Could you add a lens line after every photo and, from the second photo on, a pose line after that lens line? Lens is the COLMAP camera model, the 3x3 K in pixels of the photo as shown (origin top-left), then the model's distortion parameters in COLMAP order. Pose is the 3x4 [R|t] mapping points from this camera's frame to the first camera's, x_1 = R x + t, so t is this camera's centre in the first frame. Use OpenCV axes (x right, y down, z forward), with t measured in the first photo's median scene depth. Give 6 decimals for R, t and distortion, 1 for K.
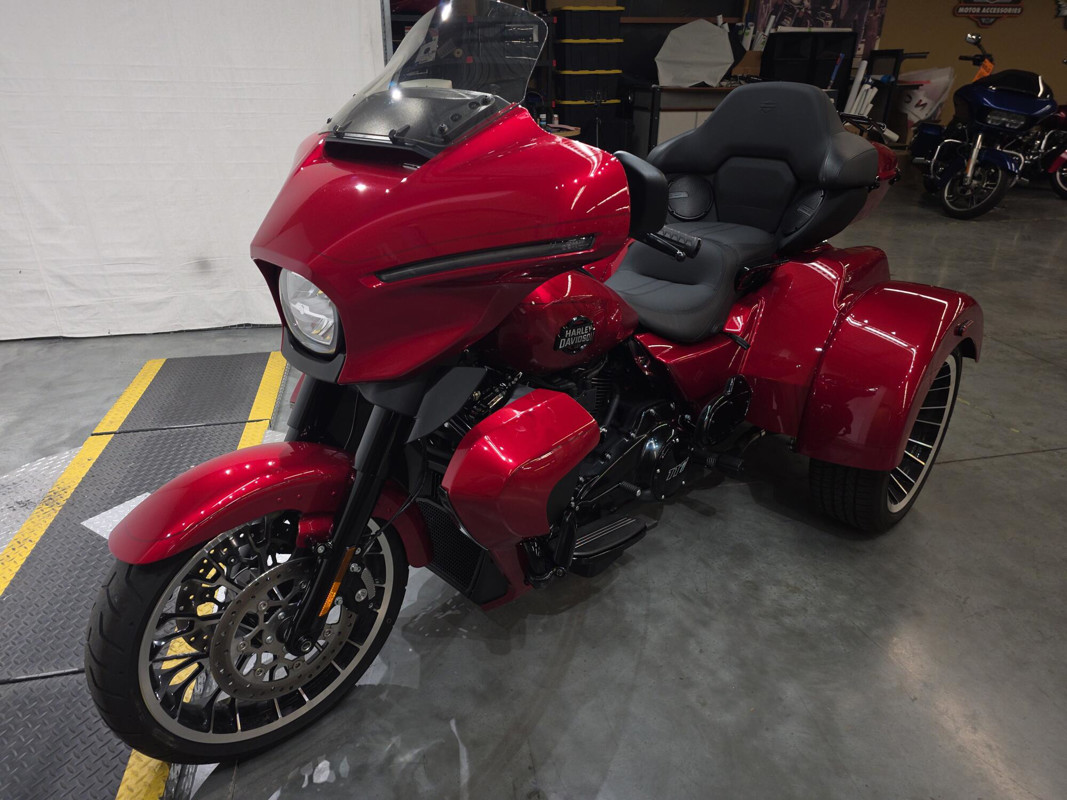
lens RADIAL K [[697.8, 0, 528.5], [0, 697.8, 402.8], [0, 0, 1]] dist [0.020017, -0.004873]
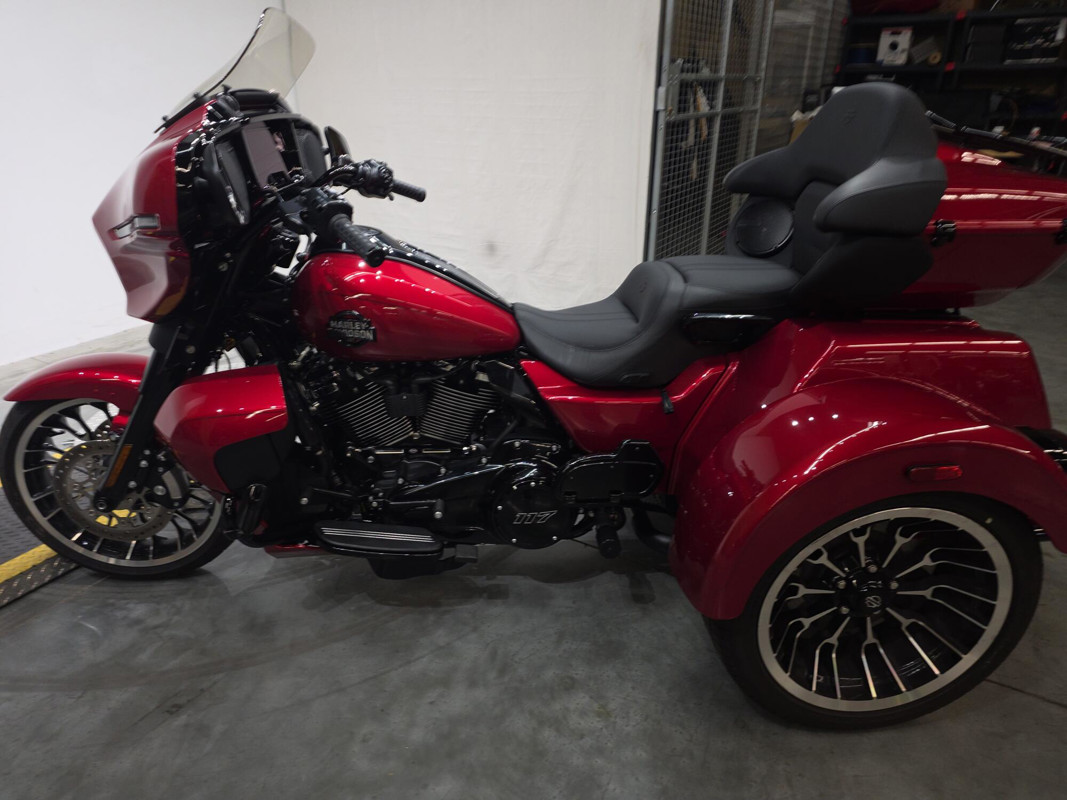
lens RADIAL K [[697.8, 0, 528.5], [0, 697.8, 402.8], [0, 0, 1]] dist [0.020017, -0.004873]
pose [[0.745802, 0.264314, -0.611487, 0.716391], [-0.275072, 0.958198, 0.078688, -0.112313], [0.606724, 0.109517, 0.787332, 0.286114]]
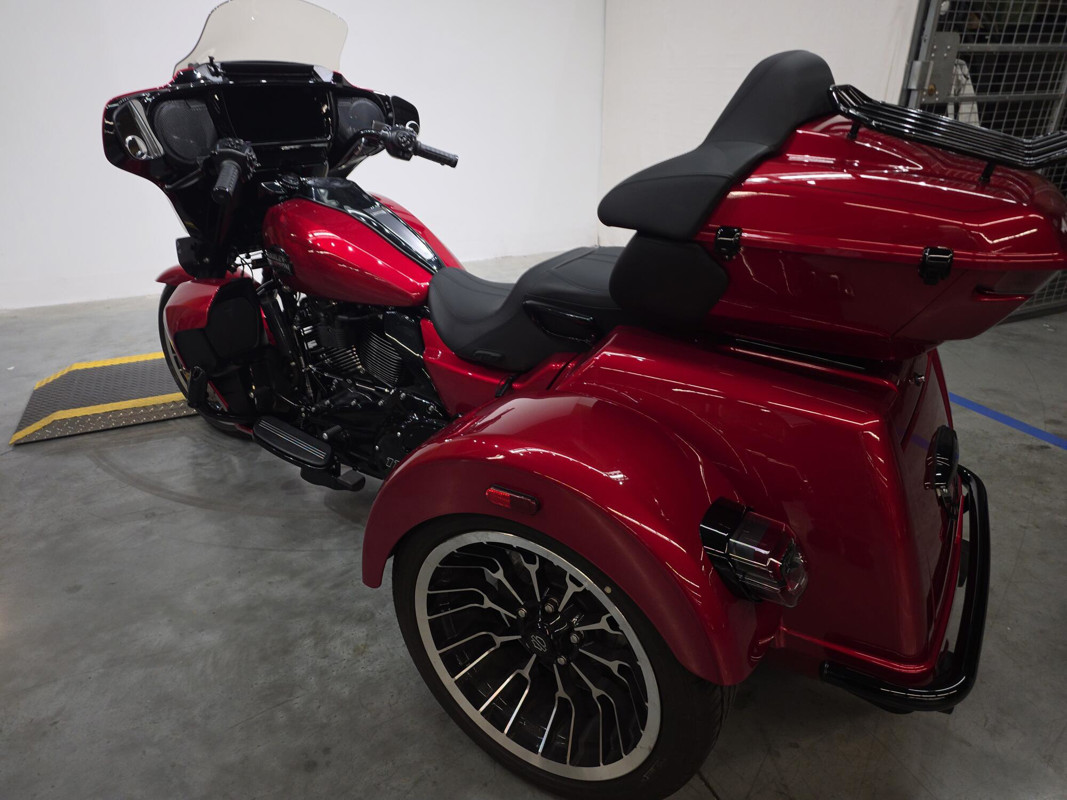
lens RADIAL K [[697.8, 0, 528.5], [0, 697.8, 402.8], [0, 0, 1]] dist [0.020017, -0.004873]
pose [[0.225496, 0.405540, -0.885827, 1.064207], [-0.407889, 0.865018, 0.292182, -0.326273], [0.884747, 0.295433, 0.360473, 0.795285]]
